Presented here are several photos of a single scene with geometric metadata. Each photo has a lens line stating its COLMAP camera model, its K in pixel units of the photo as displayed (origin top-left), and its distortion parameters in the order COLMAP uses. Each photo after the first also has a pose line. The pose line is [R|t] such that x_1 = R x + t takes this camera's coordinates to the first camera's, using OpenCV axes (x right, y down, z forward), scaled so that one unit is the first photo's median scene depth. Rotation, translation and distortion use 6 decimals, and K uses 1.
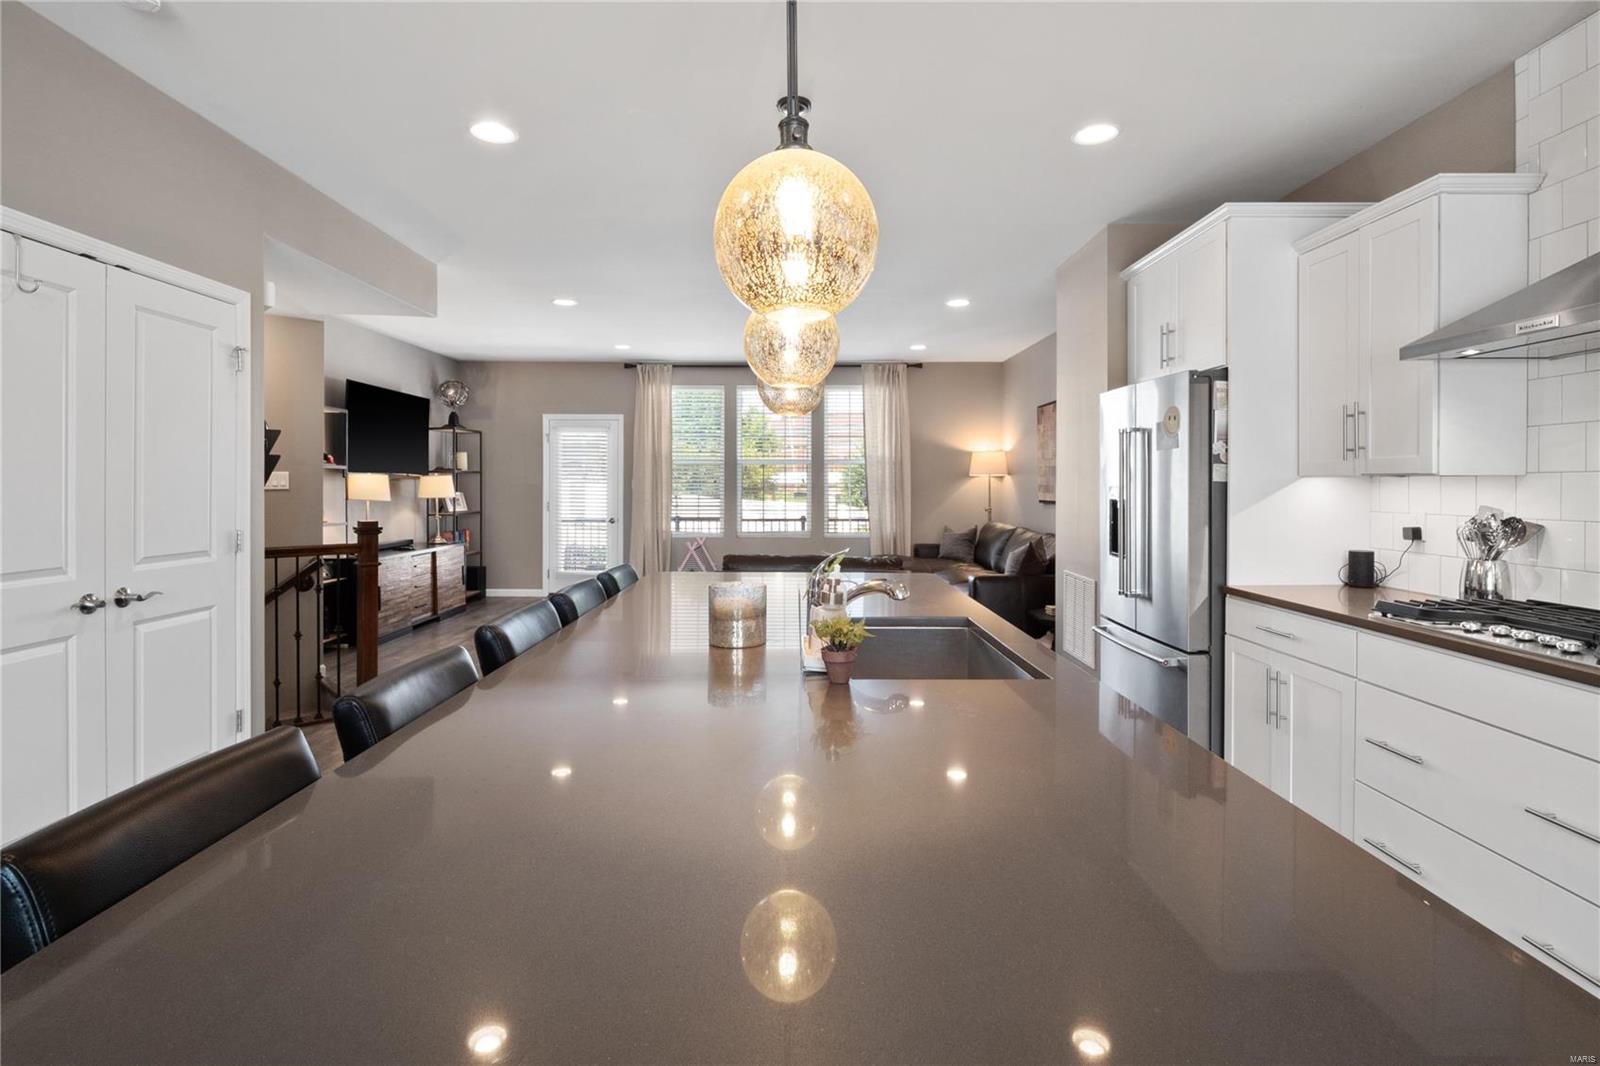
lens RADIAL K [[757.9, 0, 804.3], [0, 757.9, 484.6], [0, 0, 1]] dist [-0.002794, -0.000705]
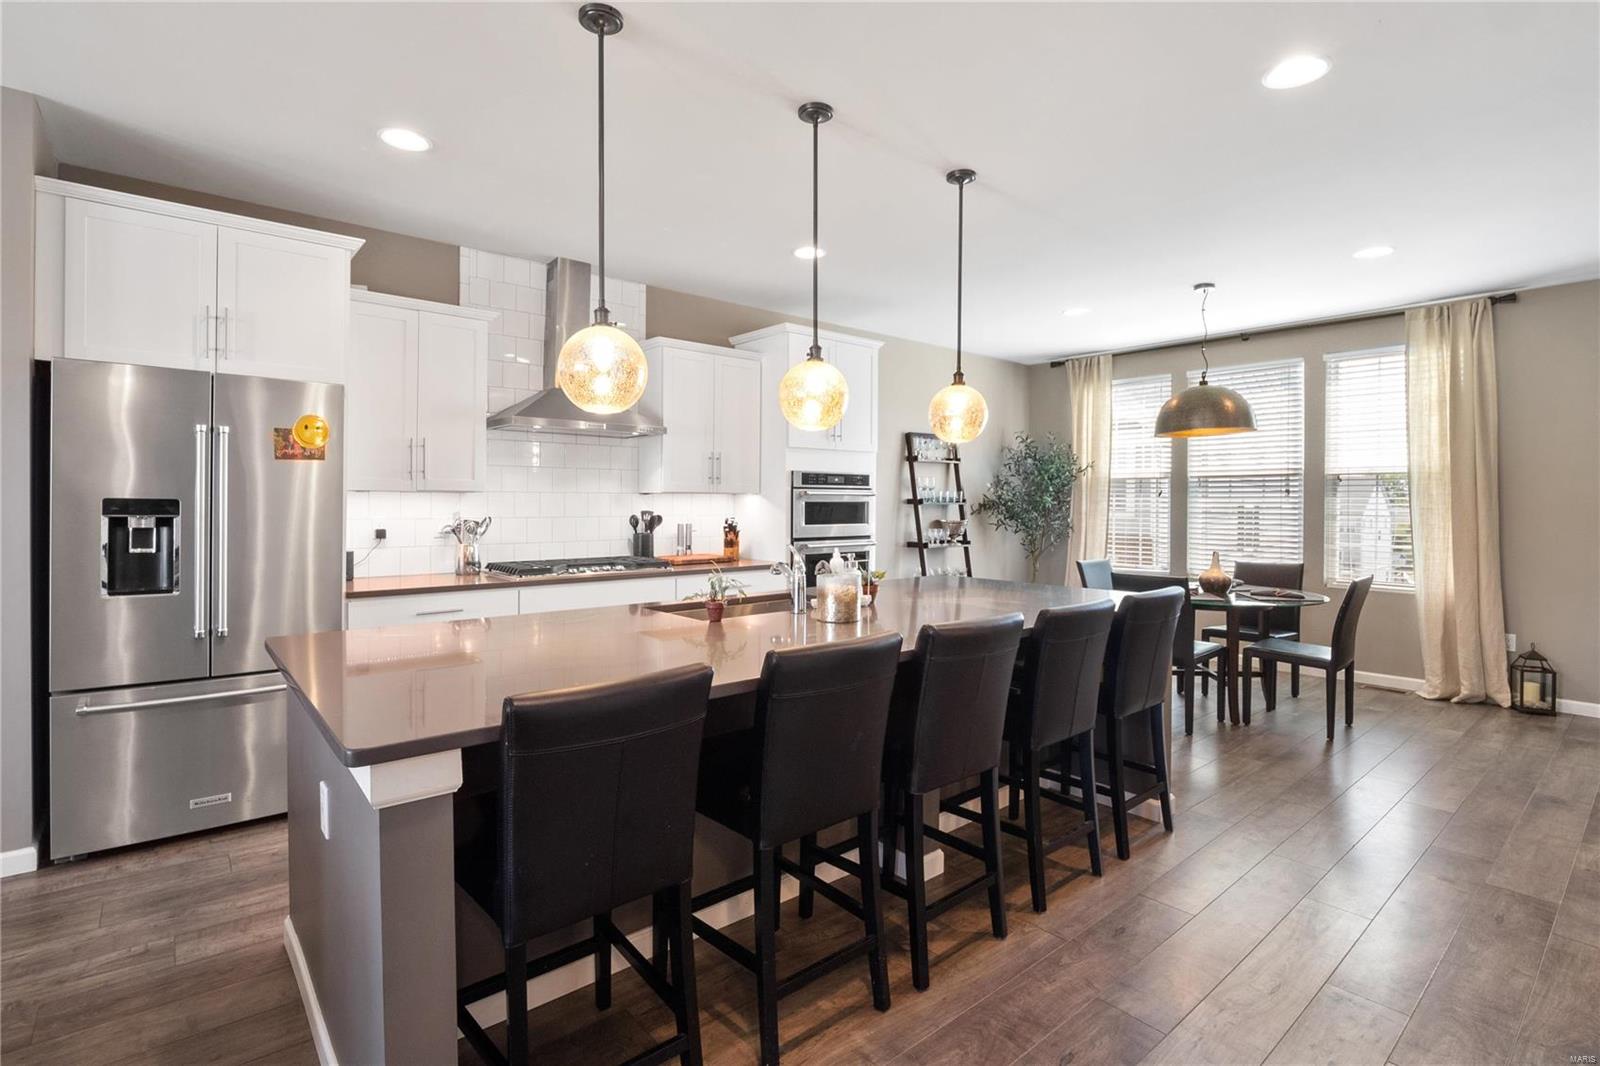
lens RADIAL K [[726.7, 0, 831.4], [0, 726.7, 504.4], [0, 0, 1]] dist [-0.004130, -0.000854]
pose [[-0.633820, -0.010261, 0.773412, -0.498505], [-0.008743, 0.999943, 0.006102, -0.001998], [-0.773431, -0.002894, -0.633874, 0.820064]]
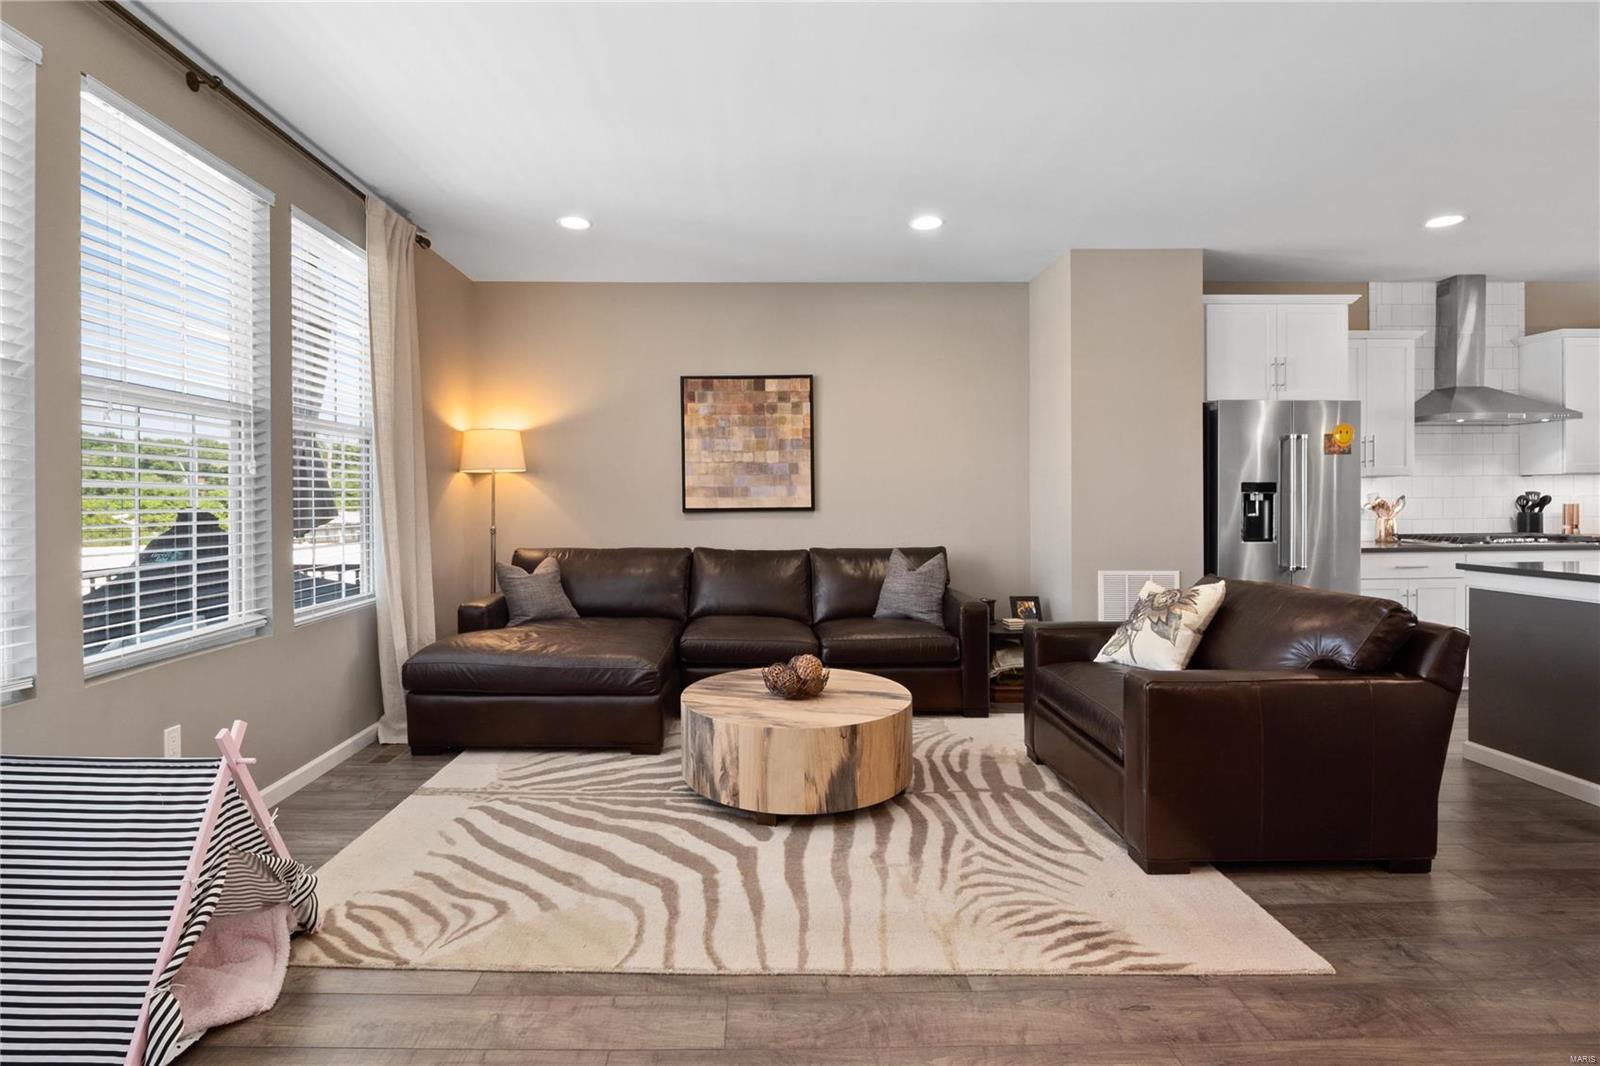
lens RADIAL K [[754.1, 0, 791.5], [0, 754.1, 493.8], [0, 0, 1]] dist [-0.004720, -0.000706]
pose [[-0.005223, 0.004468, 0.999976, -0.679997], [0.006851, 0.999967, -0.004432, 0.018224], [-0.999963, 0.006827, -0.005254, 1.537687]]
